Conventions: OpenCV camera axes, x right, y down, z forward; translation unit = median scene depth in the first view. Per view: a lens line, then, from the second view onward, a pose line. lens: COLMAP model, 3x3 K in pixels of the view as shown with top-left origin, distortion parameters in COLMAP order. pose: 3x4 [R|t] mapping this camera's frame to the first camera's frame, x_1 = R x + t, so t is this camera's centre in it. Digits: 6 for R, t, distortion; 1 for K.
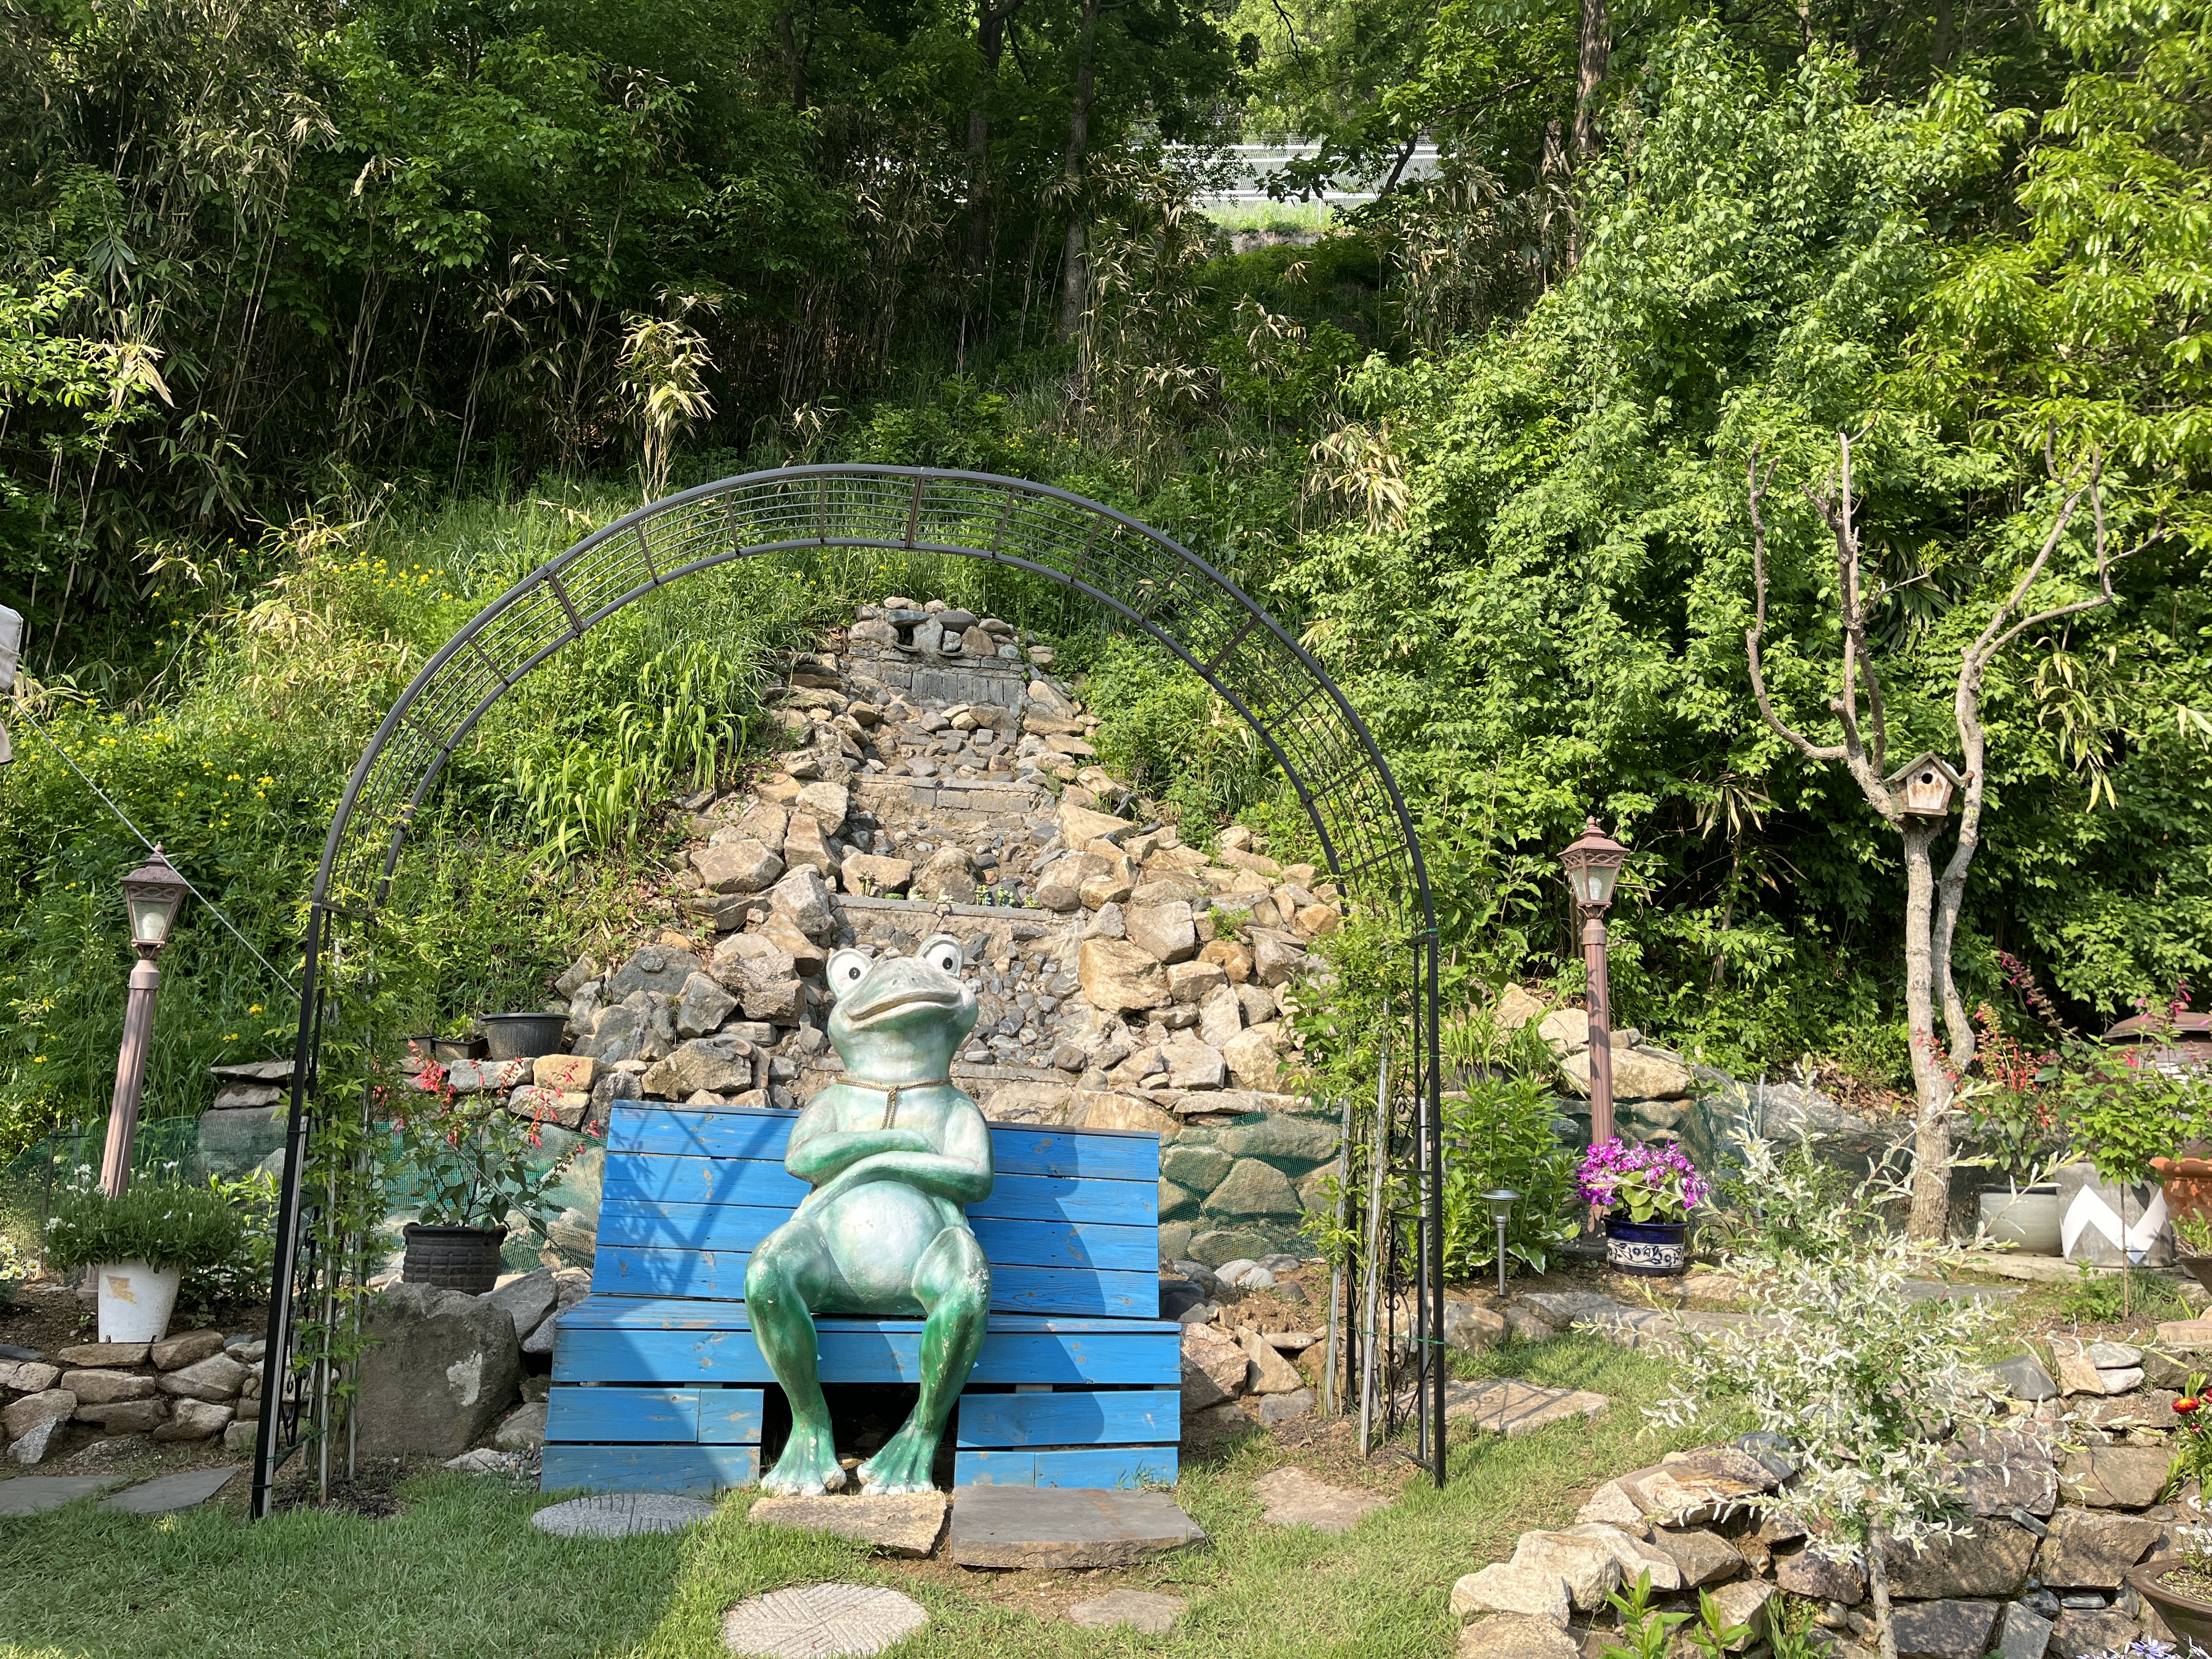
lens RADIAL K [[1674.8, 0, 1106.0], [0, 1674.8, 829.5], [0, 0, 1]] dist [0.082003, -0.113463]
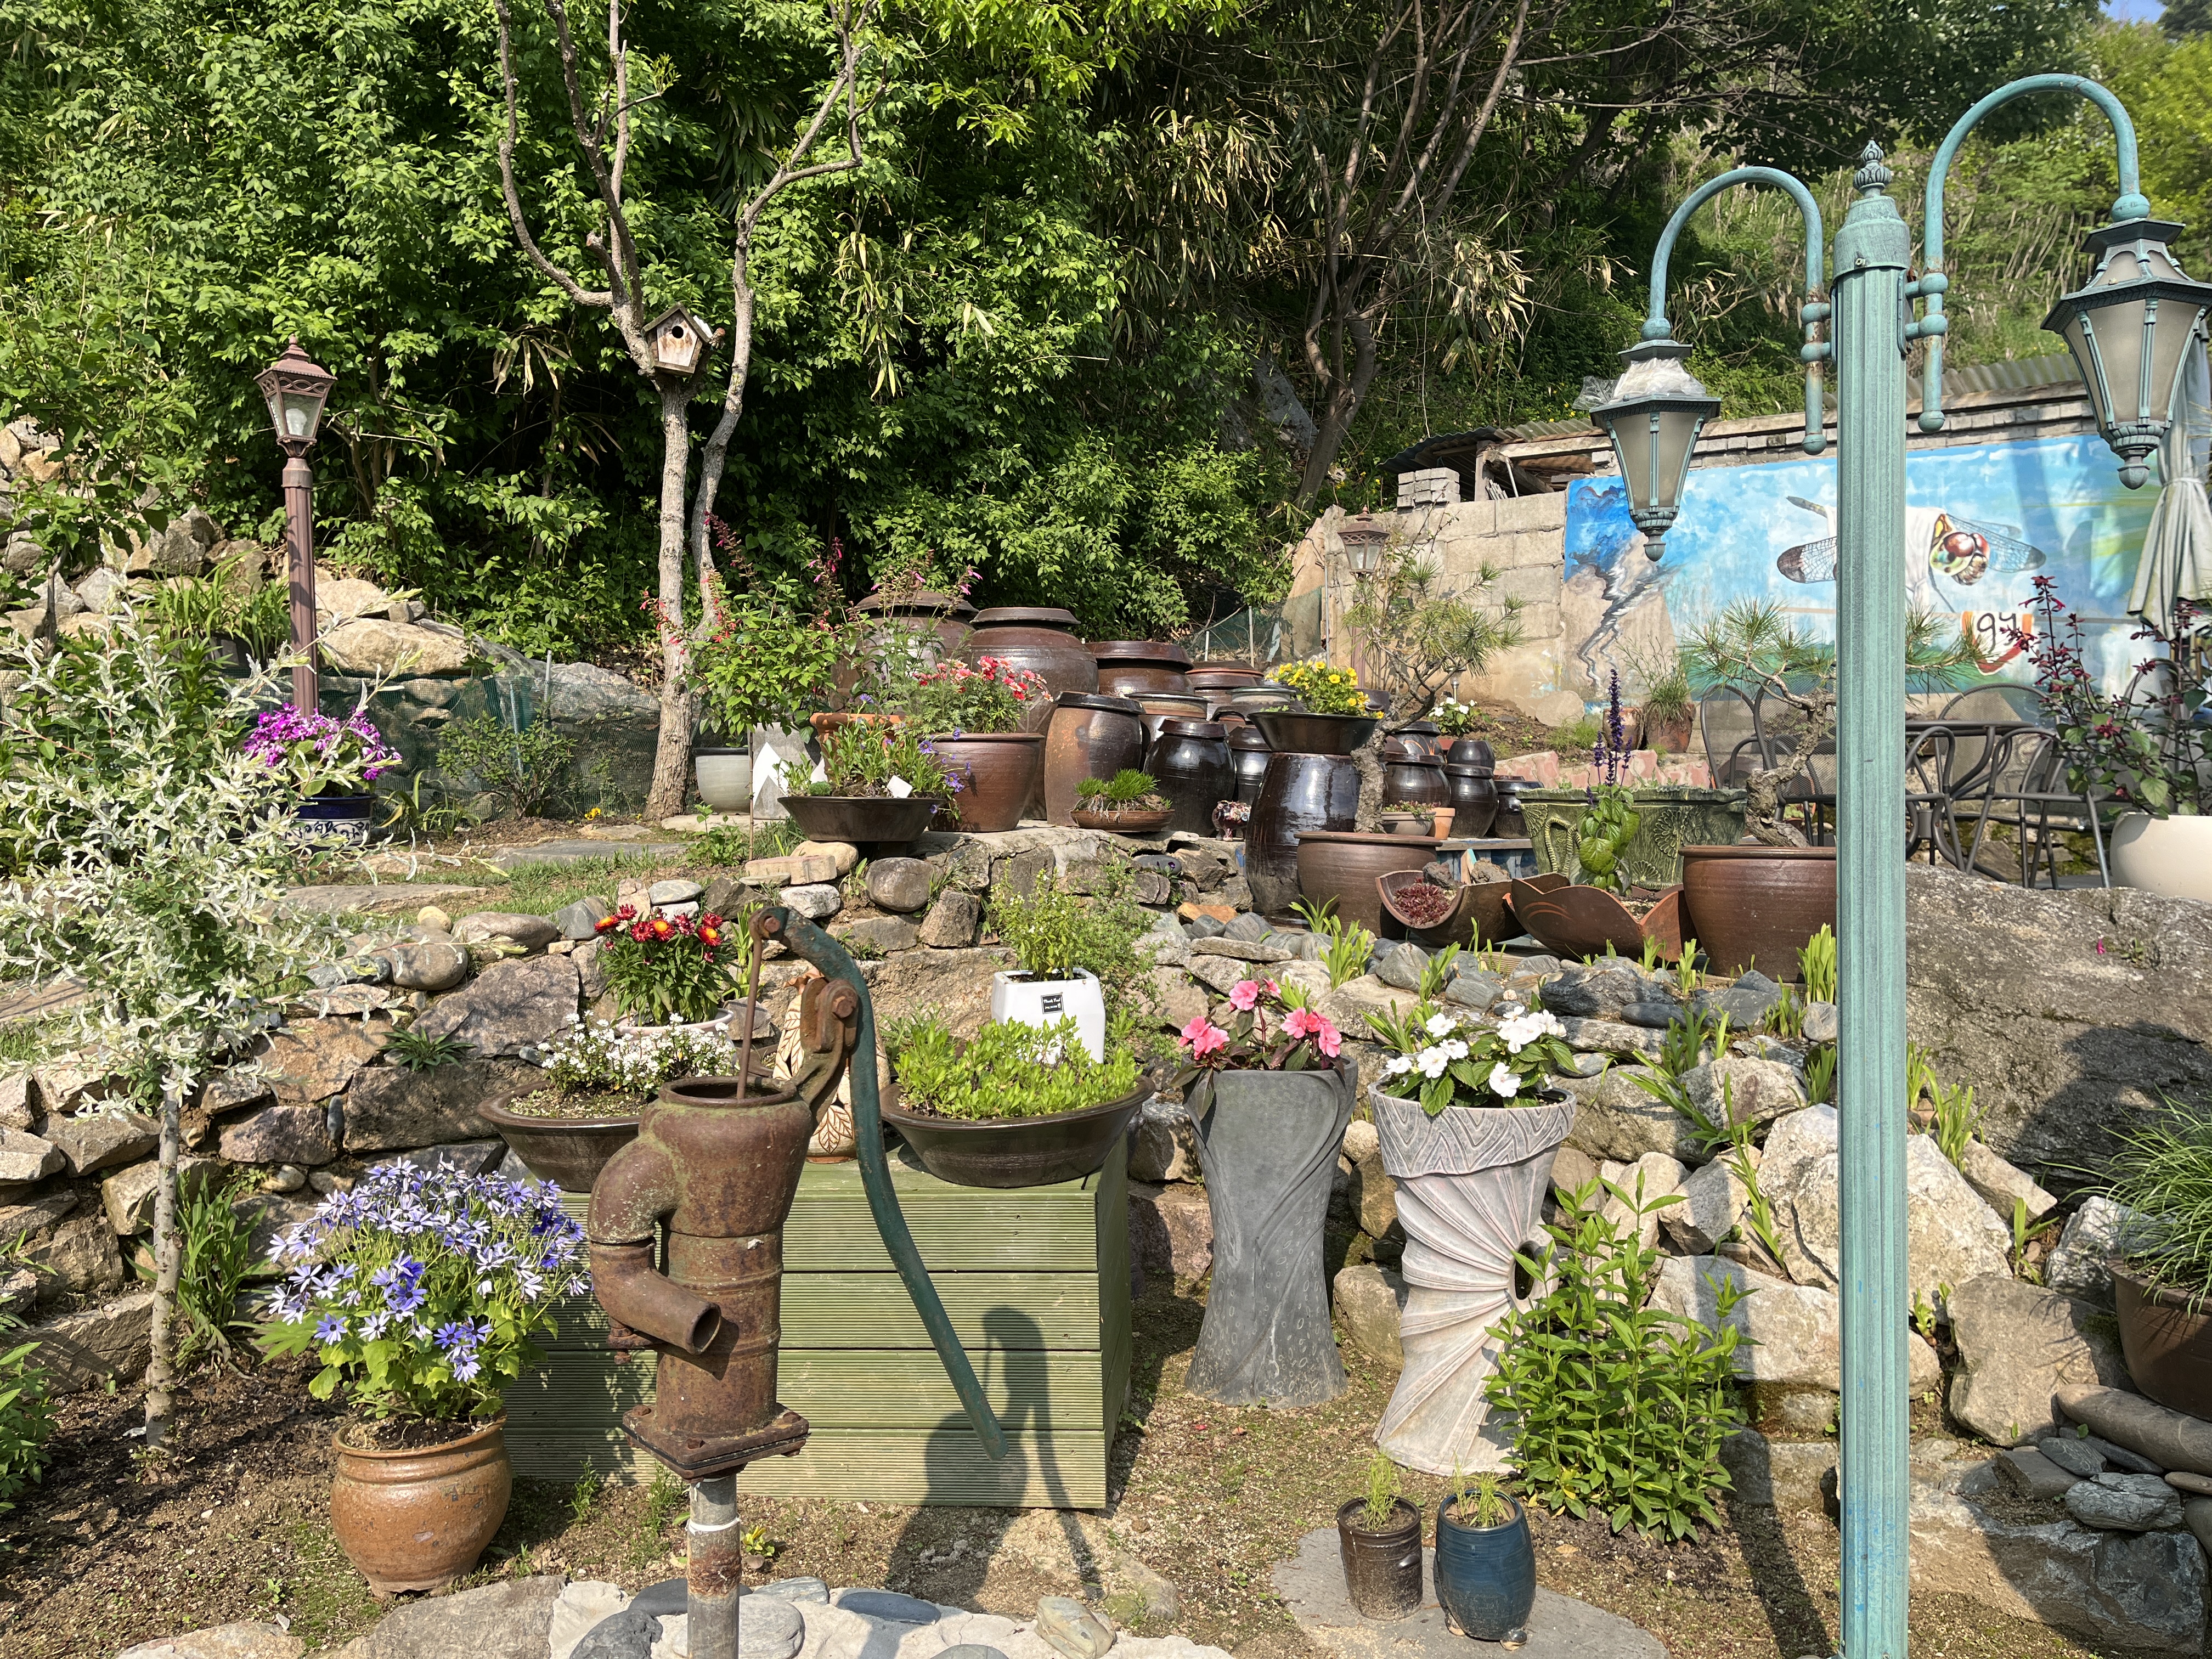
lens RADIAL K [[1674.8, 0, 1106.0], [0, 1674.8, 829.5], [0, 0, 1]] dist [0.082003, -0.113463]
pose [[0.859381, -0.042346, 0.509580, 0.166066], [-0.070055, 0.977418, 0.199366, 0.031065], [-0.506515, -0.207030, 0.837007, 0.023890]]
